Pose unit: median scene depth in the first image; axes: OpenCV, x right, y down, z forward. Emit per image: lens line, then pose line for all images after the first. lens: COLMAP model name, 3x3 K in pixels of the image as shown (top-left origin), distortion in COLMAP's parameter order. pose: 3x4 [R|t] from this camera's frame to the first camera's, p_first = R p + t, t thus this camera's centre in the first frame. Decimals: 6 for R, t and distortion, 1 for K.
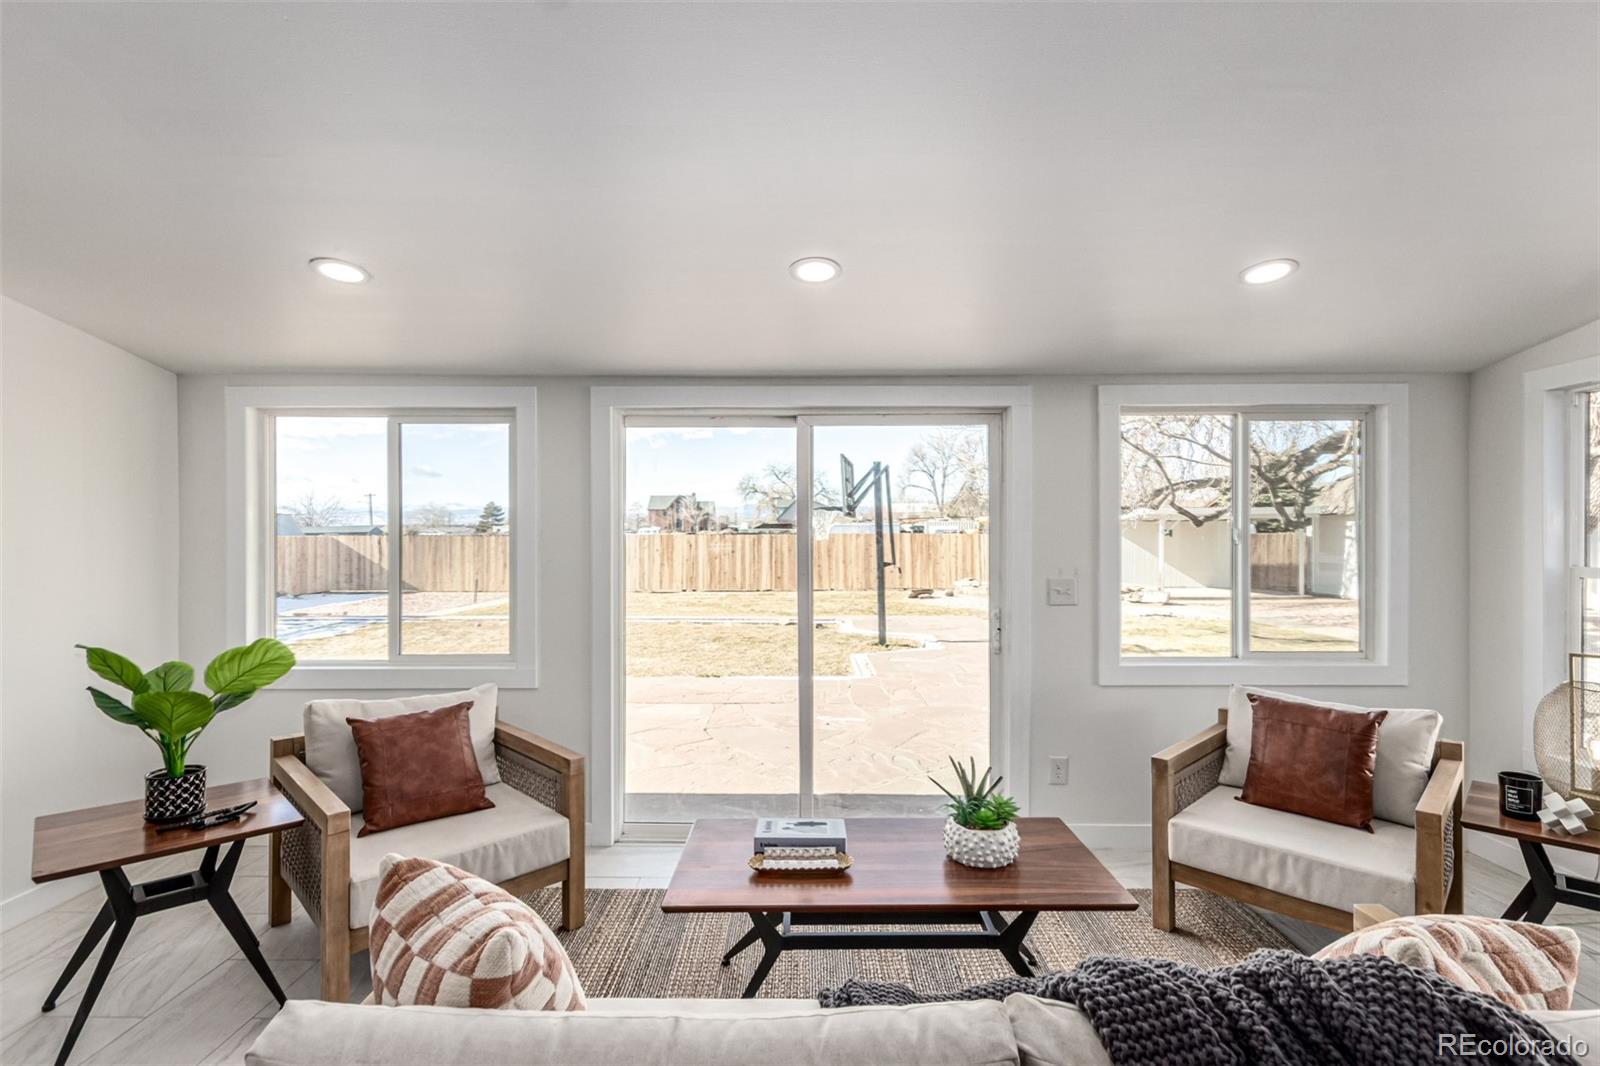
lens RADIAL K [[755.3, 0, 827.4], [0, 755.3, 535.0], [0, 0, 1]] dist [0.016936, -0.001902]
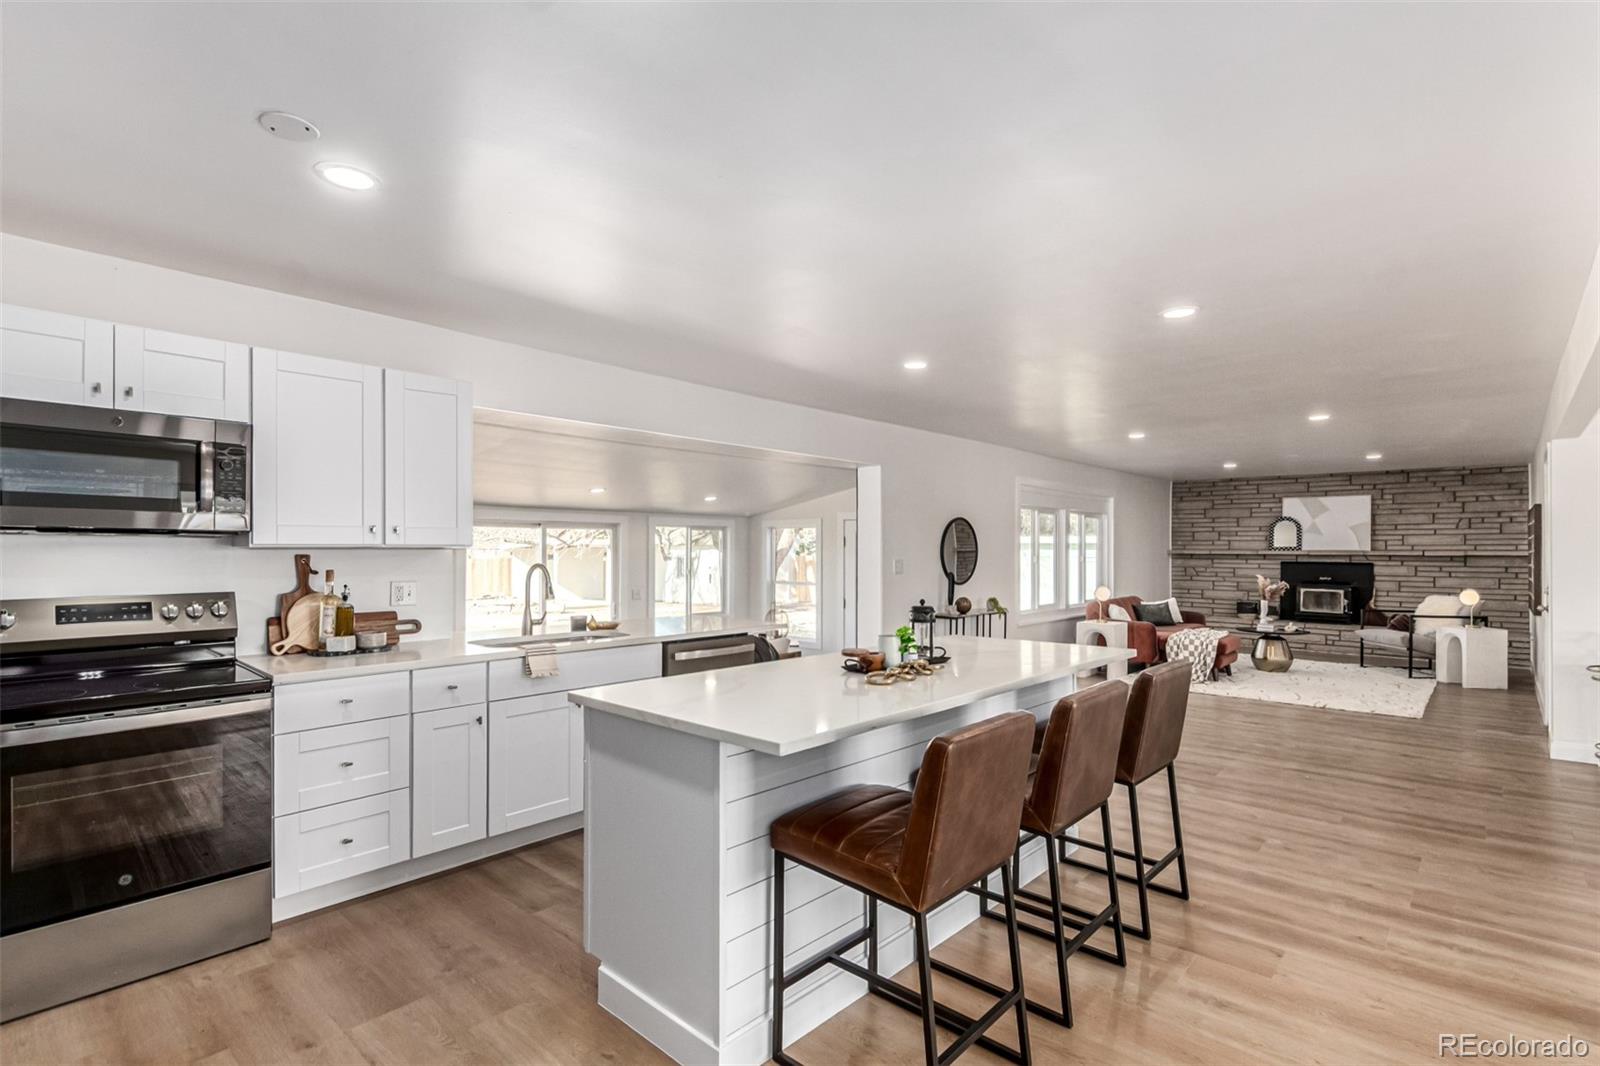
lens RADIAL K [[755.3, 0, 808.4], [0, 755.3, 544.0], [0, 0, 1]] dist [0.016936, -0.001902]
pose [[0.685923, 0.012531, 0.727567, -0.420573], [-0.004399, 0.999905, -0.013074, -0.023323], [-0.727661, 0.005768, 0.685913, -0.437769]]
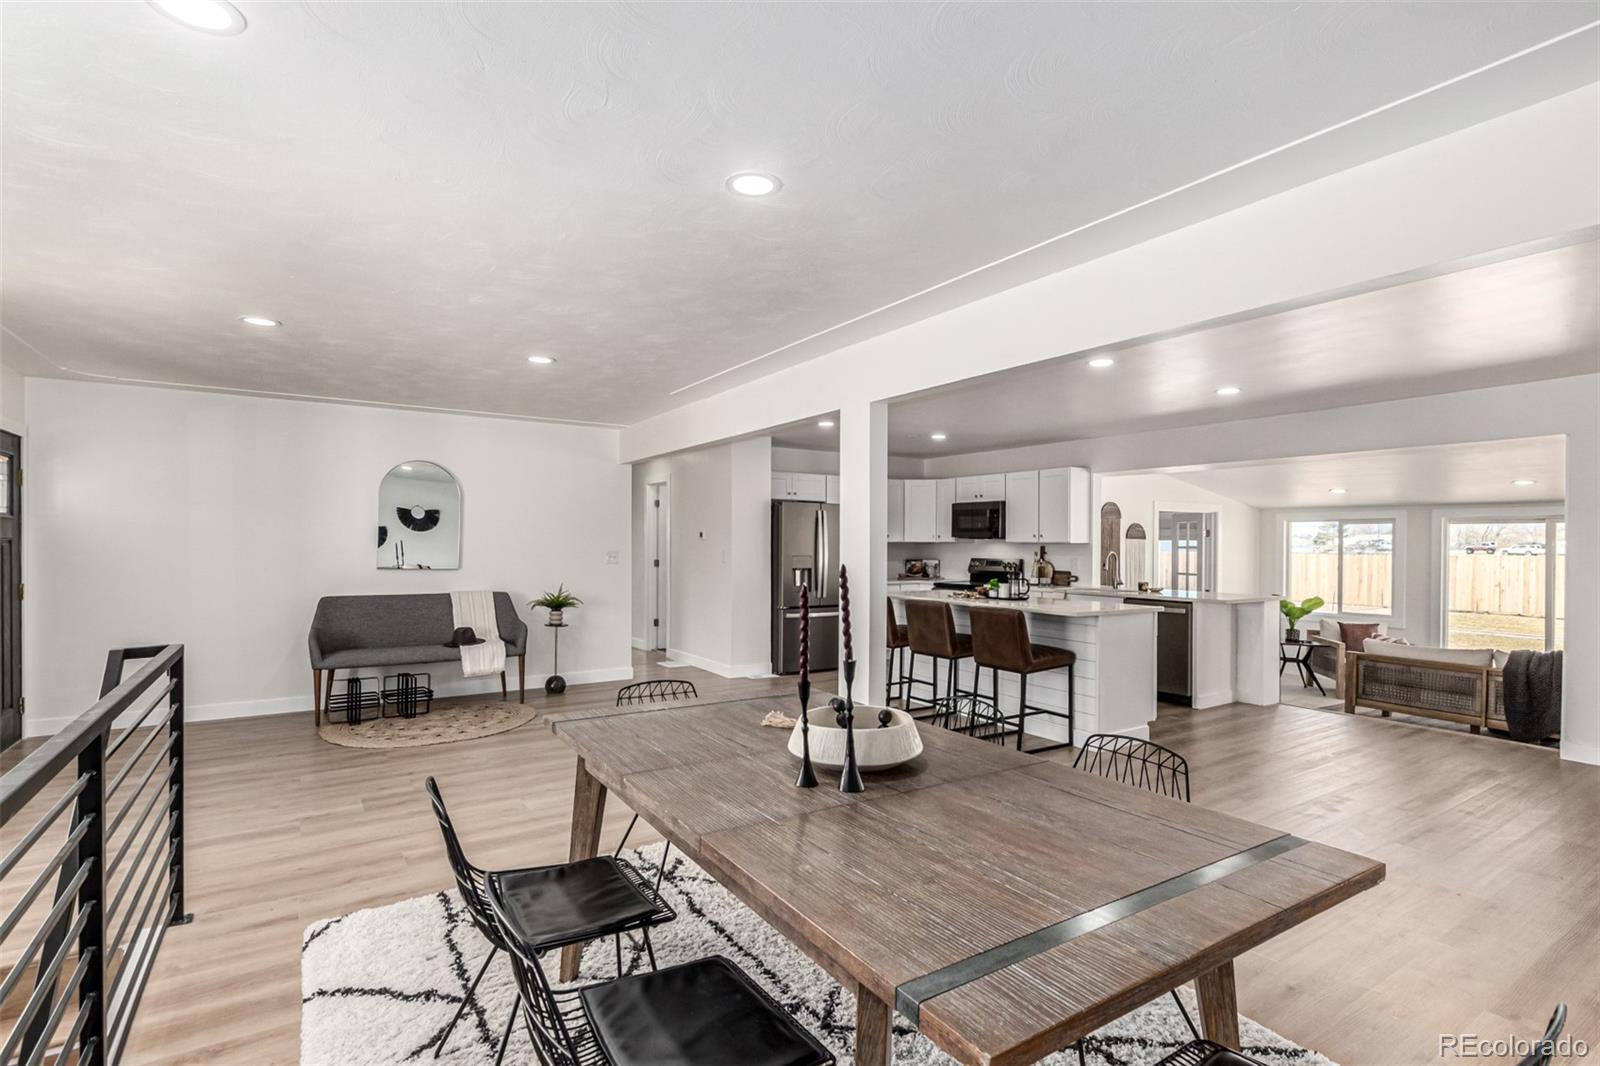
lens RADIAL K [[755.3, 0, 804.5], [0, 755.3, 546.1], [0, 0, 1]] dist [0.016936, -0.001902]
pose [[0.523382, 0.012517, -0.852006, 0.257688], [-0.011007, 0.999908, 0.007928, -0.025793], [0.852027, 0.005228, 0.523471, -0.715091]]
